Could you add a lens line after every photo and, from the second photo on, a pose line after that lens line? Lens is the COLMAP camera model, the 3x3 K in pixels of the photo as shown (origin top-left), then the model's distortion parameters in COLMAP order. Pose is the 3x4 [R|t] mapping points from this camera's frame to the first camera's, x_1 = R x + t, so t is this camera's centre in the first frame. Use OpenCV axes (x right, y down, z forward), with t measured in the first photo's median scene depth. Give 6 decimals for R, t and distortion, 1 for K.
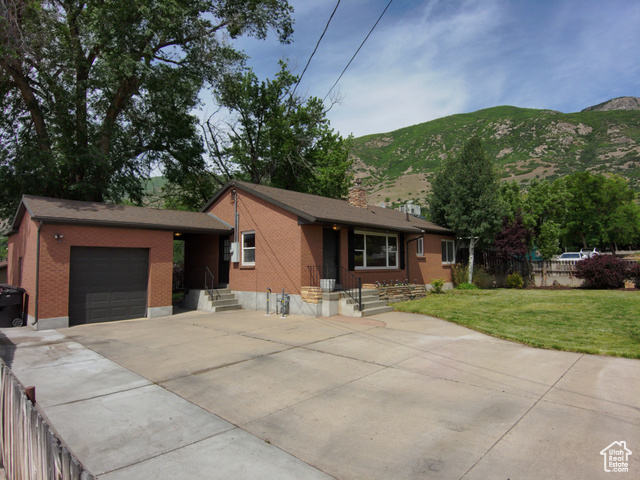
lens RADIAL K [[377.0, 0, 320.0], [0, 377.0, 240.0], [0, 0, 1]] dist [0.077408, -0.103189]
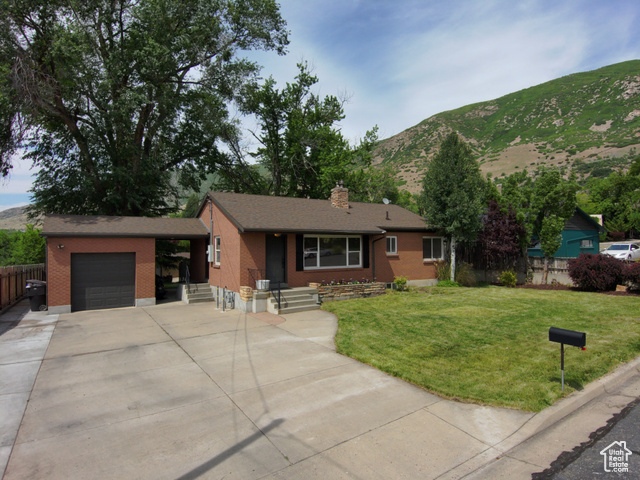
lens RADIAL K [[377.0, 0, 320.0], [0, 377.0, 240.0], [0, 0, 1]] dist [0.077408, -0.103189]
pose [[0.969412, -0.003248, -0.245419, 0.391044], [0.015706, 0.998684, 0.048822, -0.060600], [0.244937, -0.051183, 0.968187, -0.063235]]
